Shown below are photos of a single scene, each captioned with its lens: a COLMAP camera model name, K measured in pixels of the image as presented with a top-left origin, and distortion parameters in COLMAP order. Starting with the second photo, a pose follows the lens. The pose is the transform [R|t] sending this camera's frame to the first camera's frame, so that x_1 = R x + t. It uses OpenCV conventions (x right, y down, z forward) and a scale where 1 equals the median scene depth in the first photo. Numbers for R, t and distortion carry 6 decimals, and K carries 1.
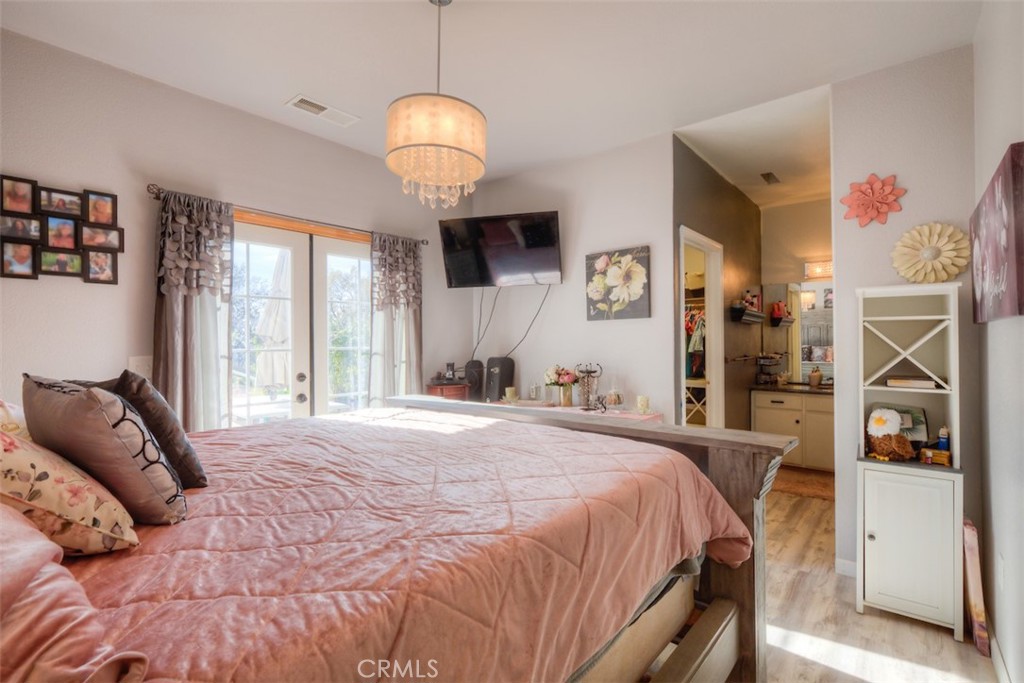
lens RADIAL K [[473.1, 0, 510.0], [0, 473.1, 338.8], [0, 0, 1]] dist [-0.004595, 0.003536]
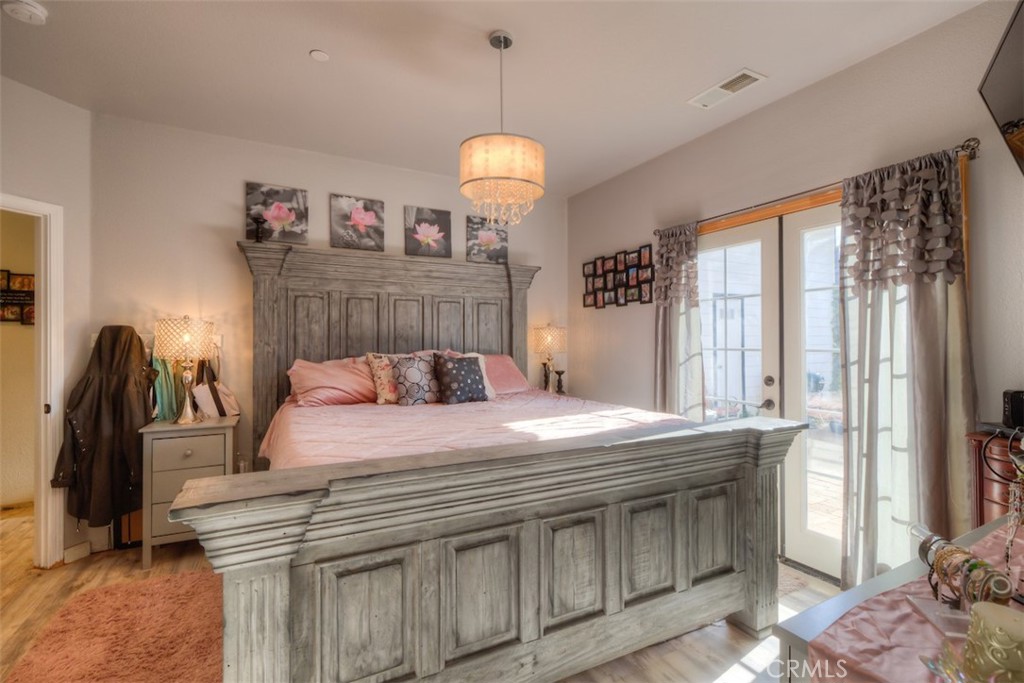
lens RADIAL K [[473.1, 0, 510.9], [0, 473.1, 343.6], [0, 0, 1]] dist [-0.004595, 0.003536]
pose [[-0.372256, 0.008767, -0.928089, 0.766095], [0.007051, 0.999953, 0.006618, 0.002839], [0.928103, -0.004080, -0.372300, 1.180632]]
